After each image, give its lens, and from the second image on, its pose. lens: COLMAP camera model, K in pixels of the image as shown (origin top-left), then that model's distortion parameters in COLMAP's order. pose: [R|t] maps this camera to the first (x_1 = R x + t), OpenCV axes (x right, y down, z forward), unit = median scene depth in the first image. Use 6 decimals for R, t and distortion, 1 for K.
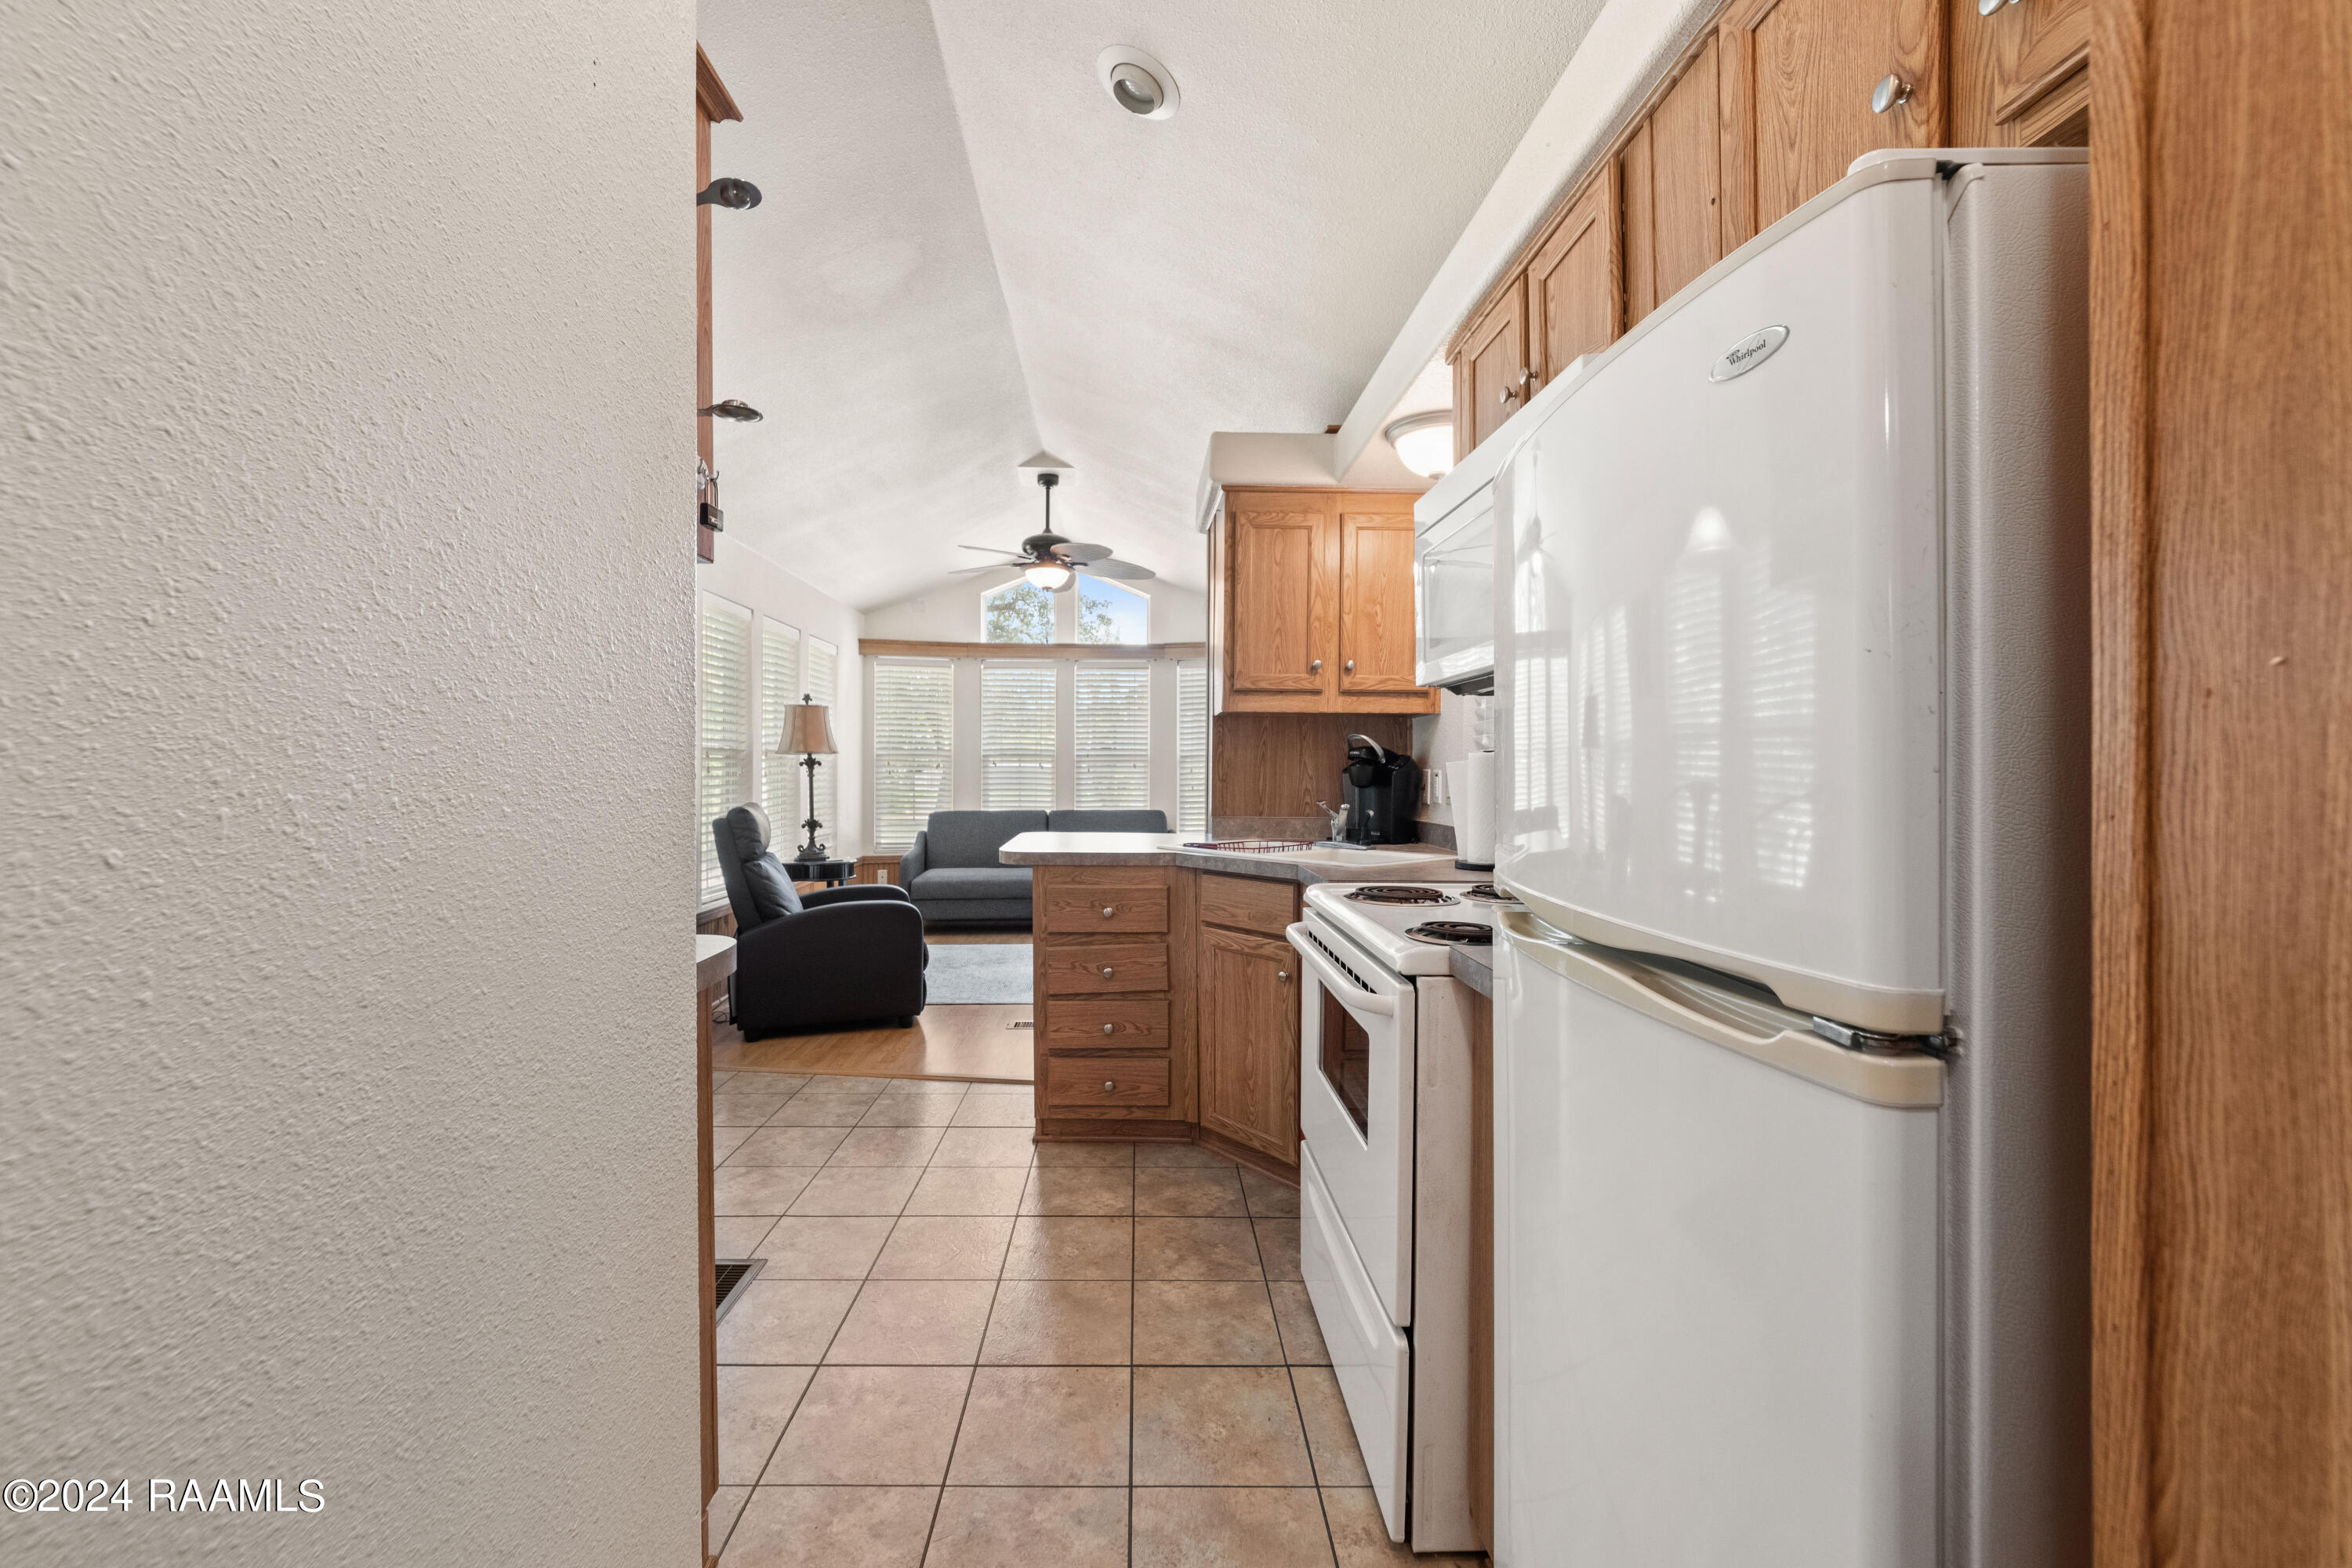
lens RADIAL K [[931.3, 0, 1137.1], [0, 931.3, 770.0], [0, 0, 1]] dist [-0.012343, 0.003332]
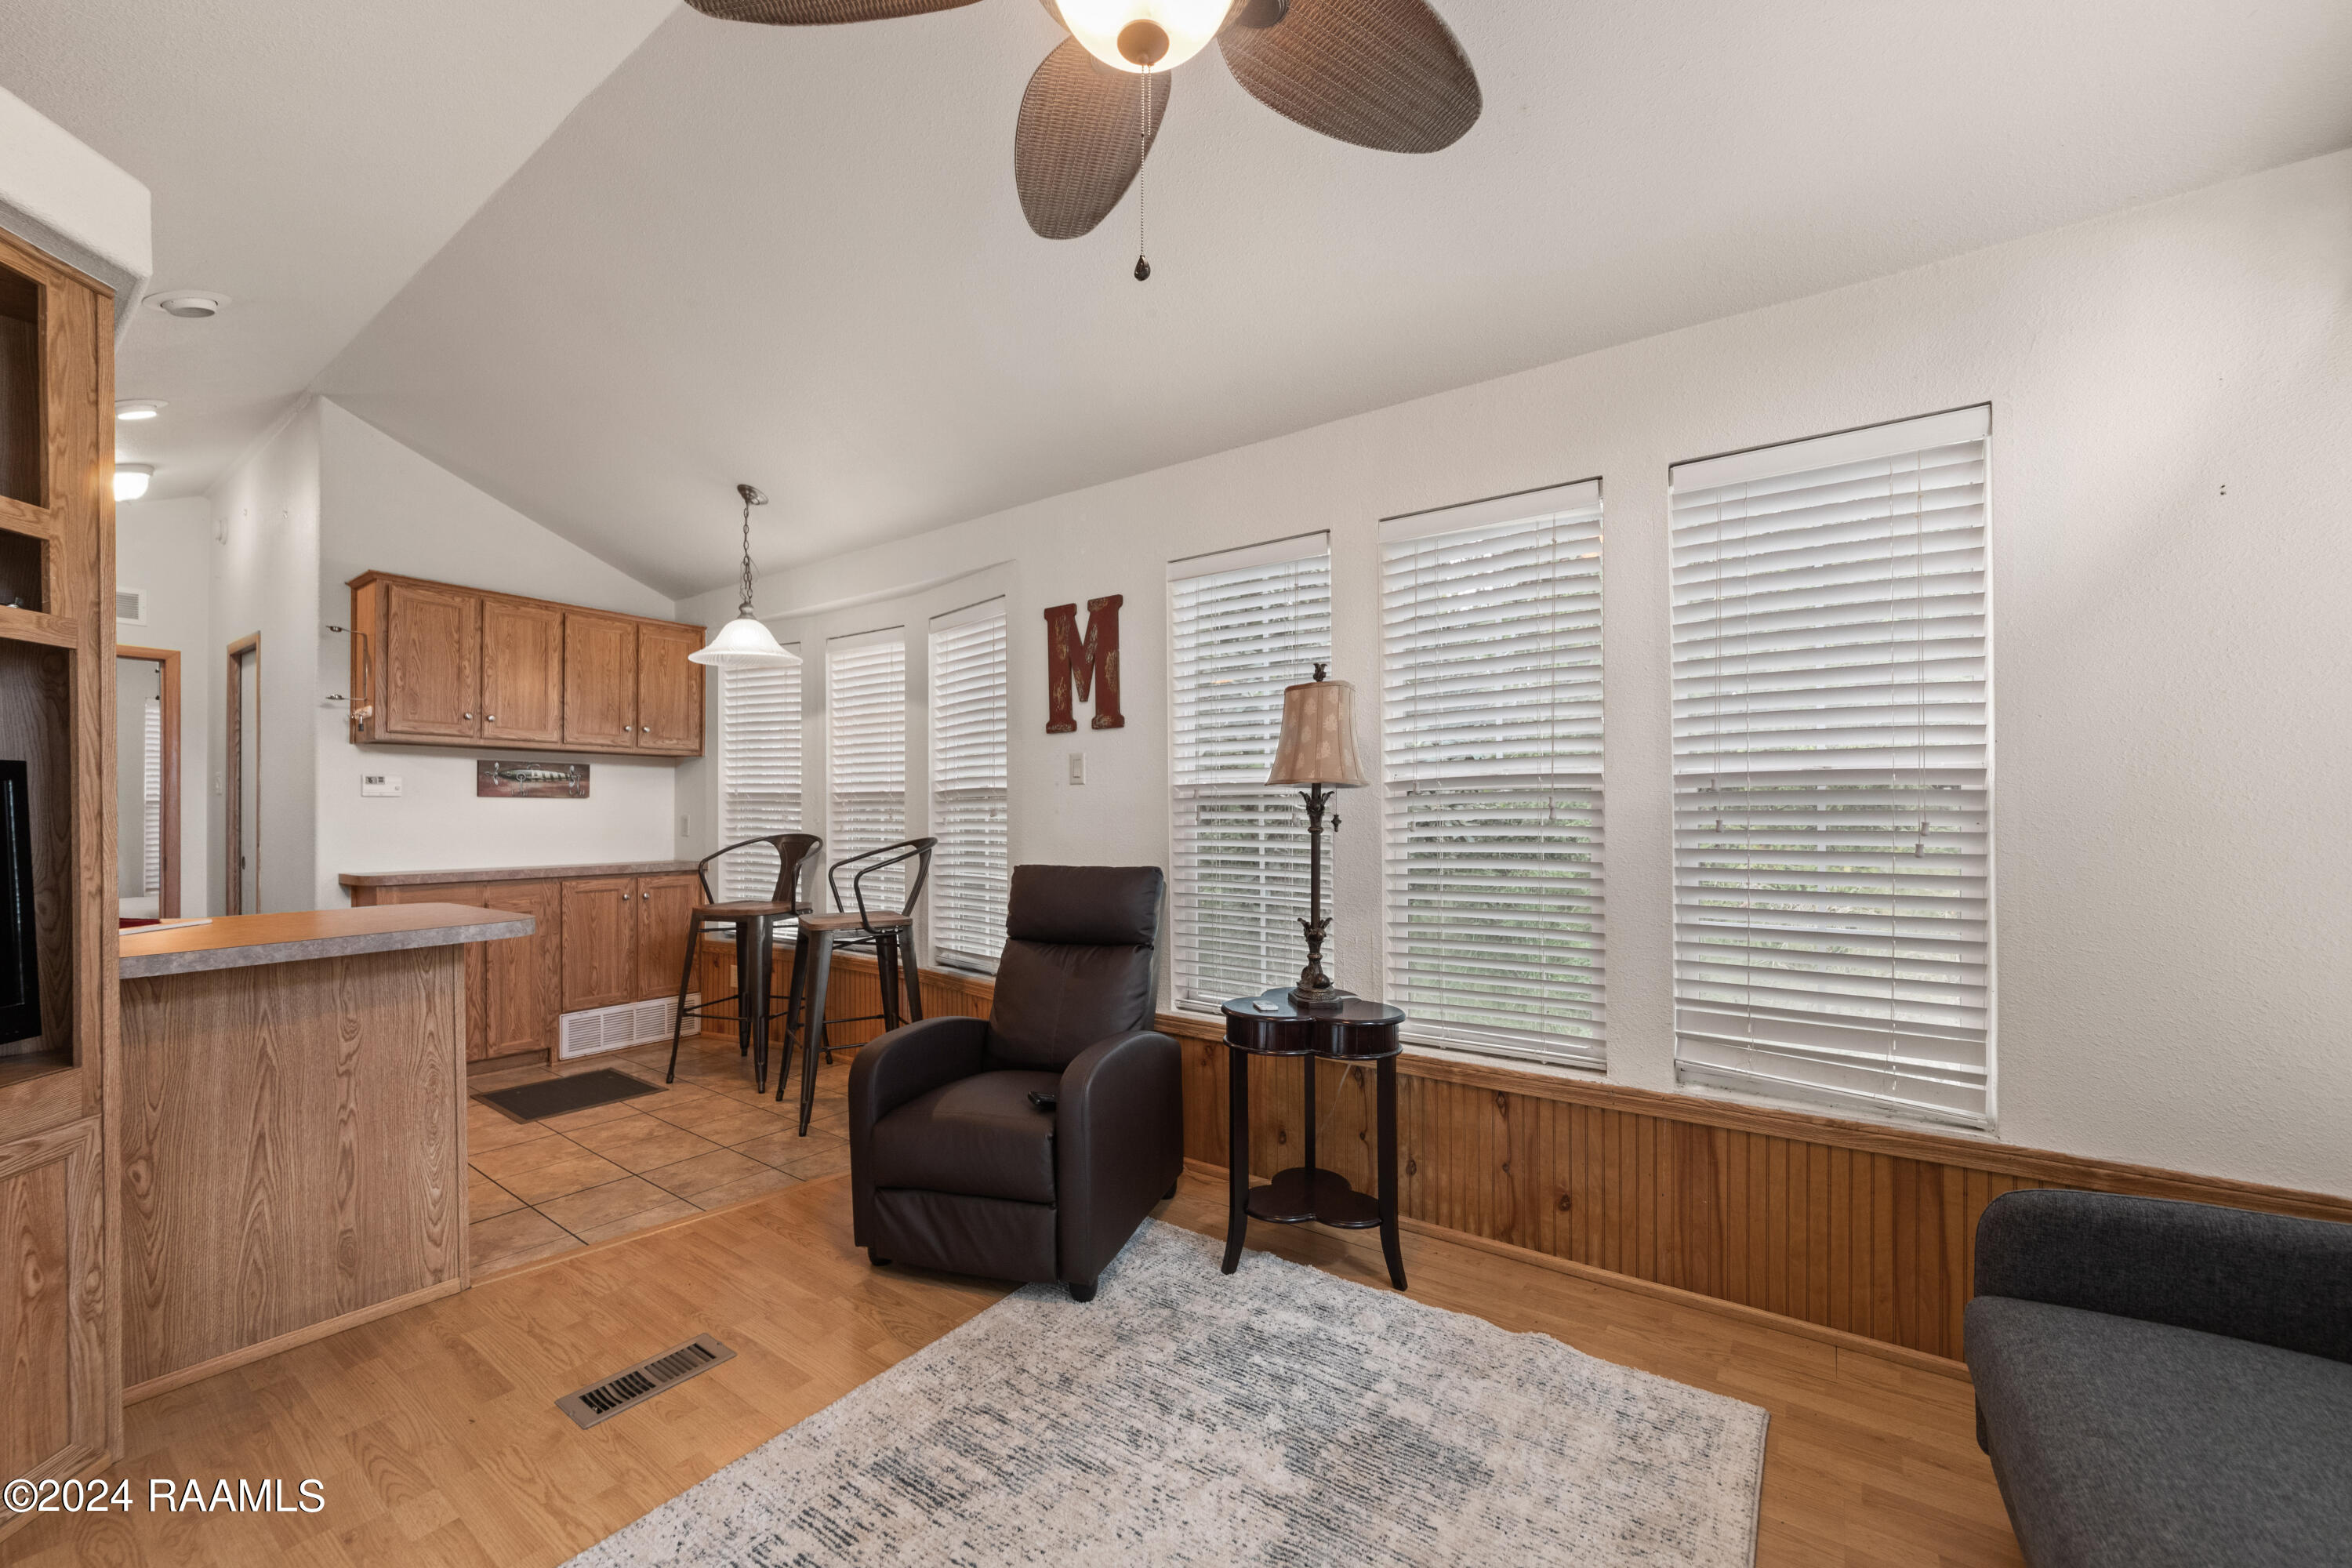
lens RADIAL K [[931.3, 0, 1138.1], [0, 931.3, 807.5], [0, 0, 1]] dist [-0.012343, 0.003332]
pose [[-0.608132, -0.005148, -0.793820, 0.174282], [-0.002364, 0.999986, -0.004673, -0.007010], [0.793833, -0.000965, -0.608135, 2.224834]]
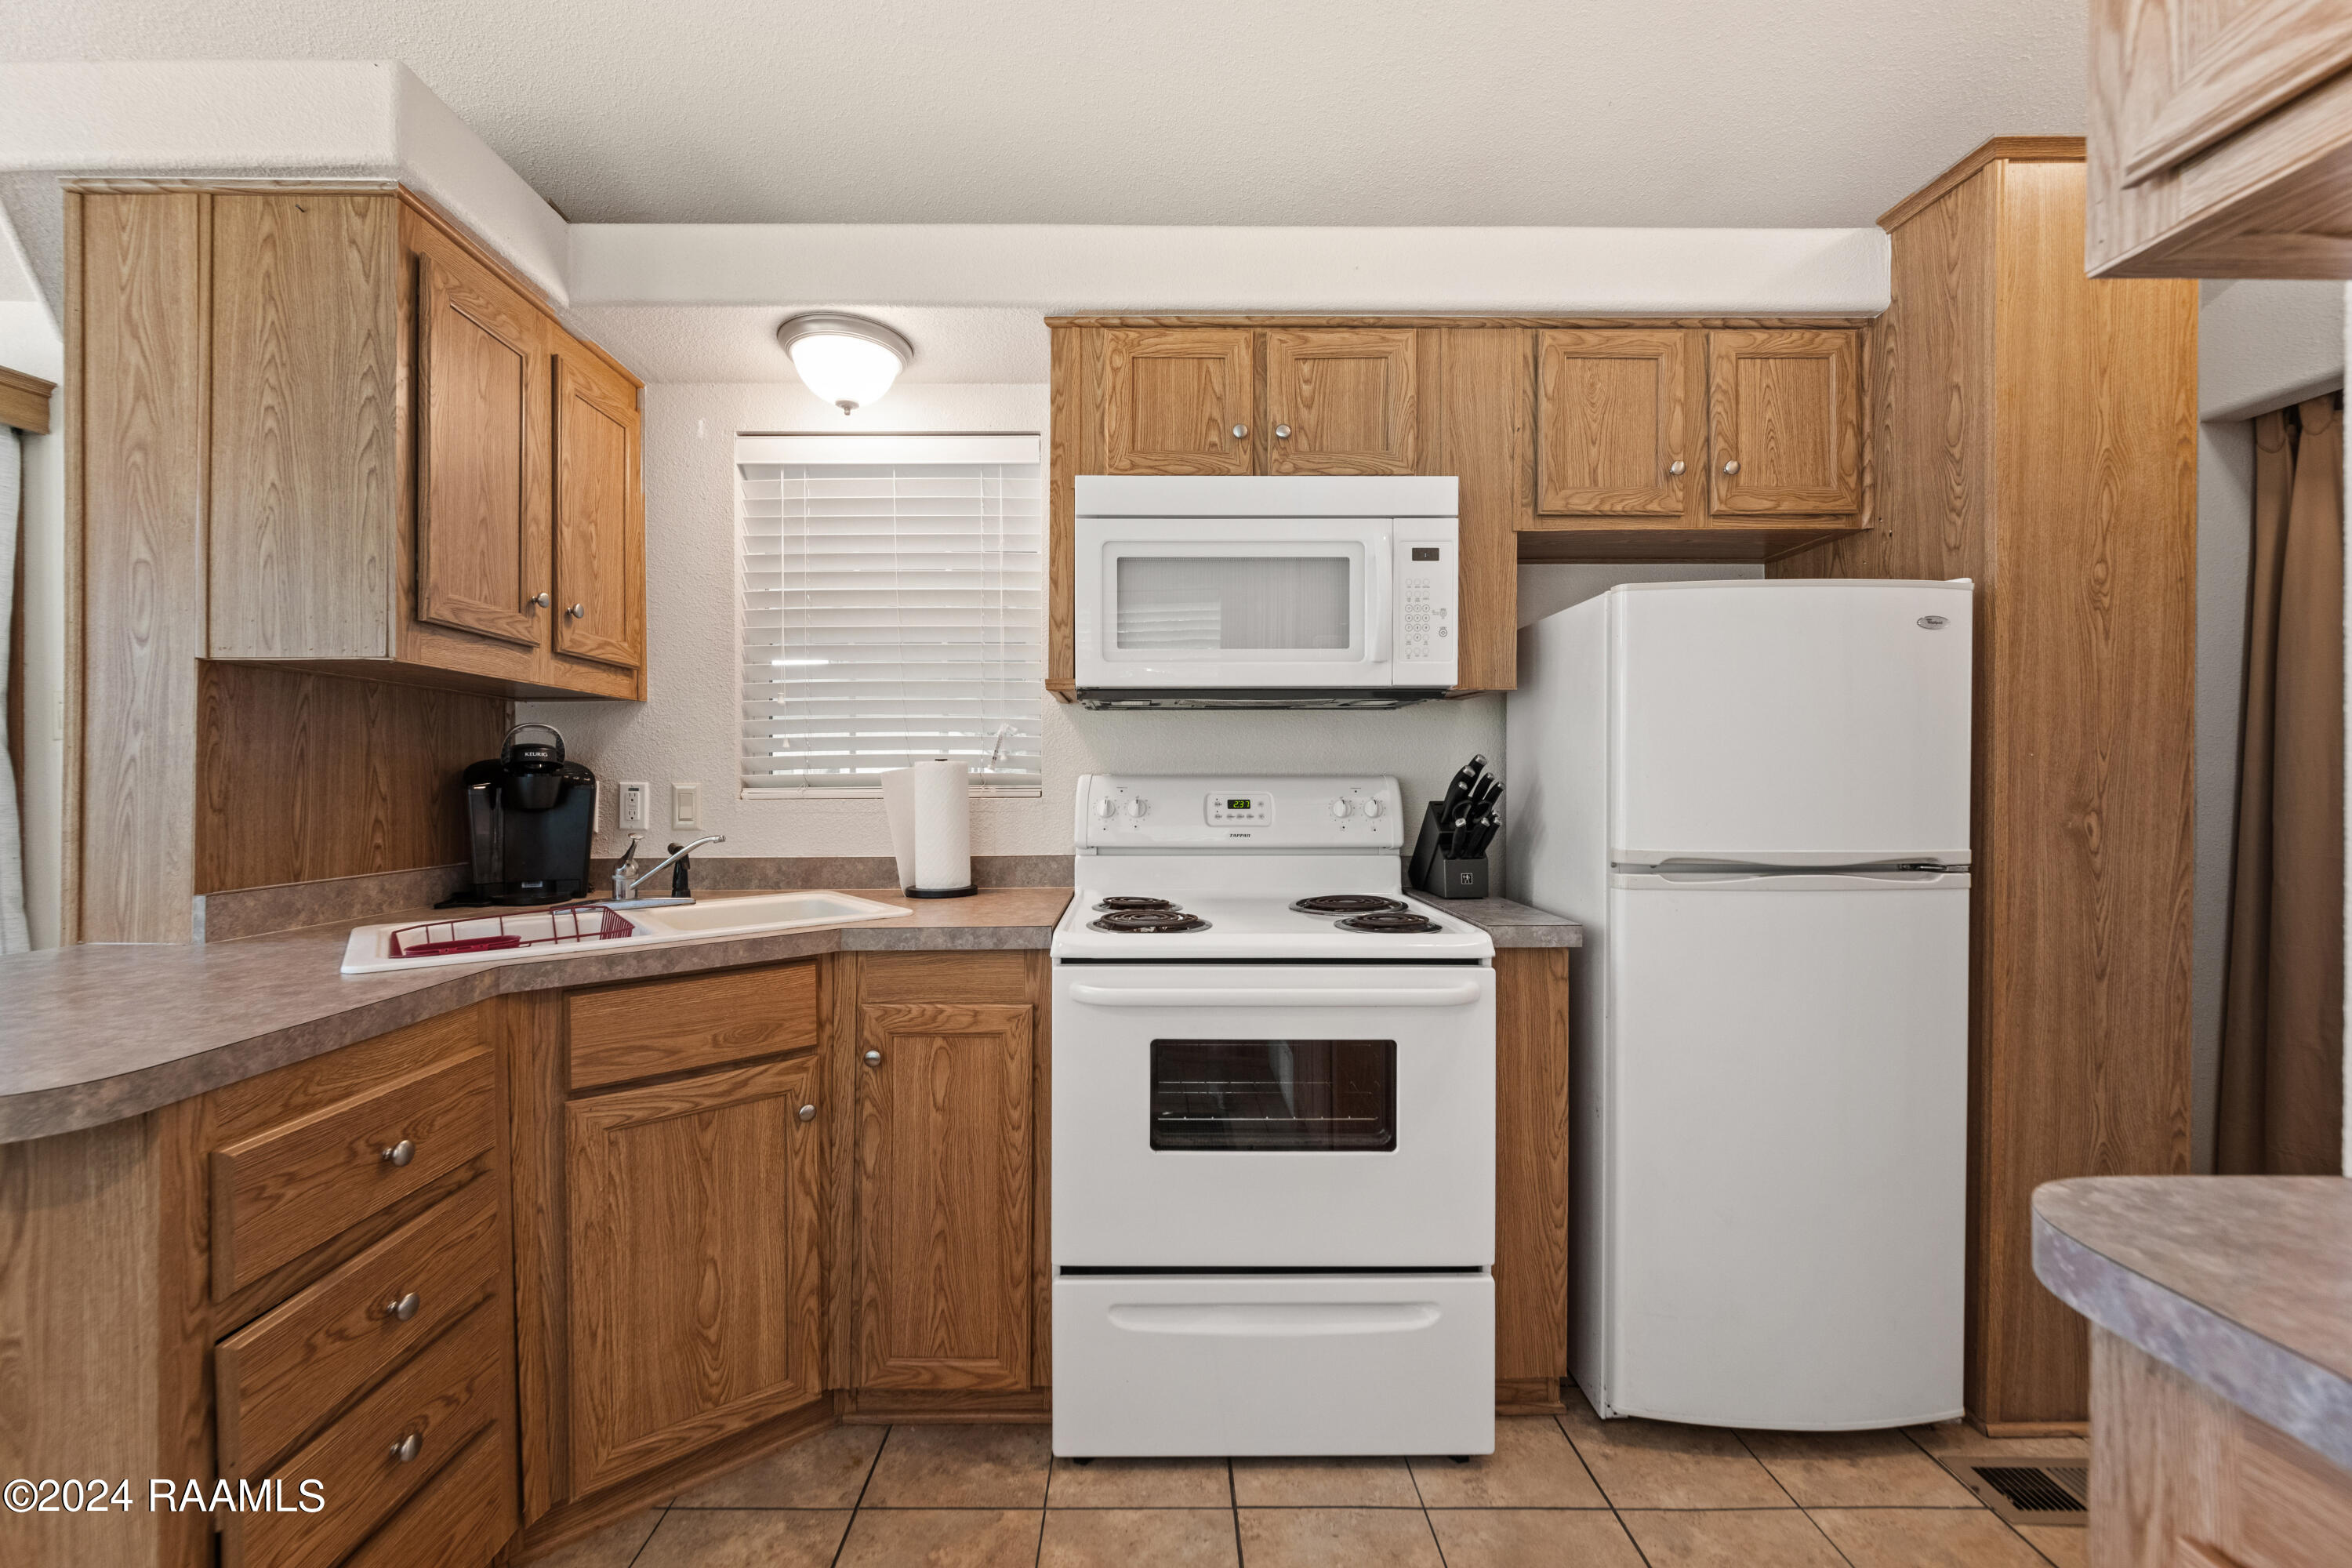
lens RADIAL K [[931.3, 0, 1160.9], [0, 931.3, 778.7], [0, 0, 1]] dist [-0.012343, 0.003332]
pose [[-0.001618, -0.005520, 0.999983, -0.426684], [0.002987, 0.999980, 0.005525, -0.005491], [-0.999994, 0.002996, -0.001601, 0.694024]]
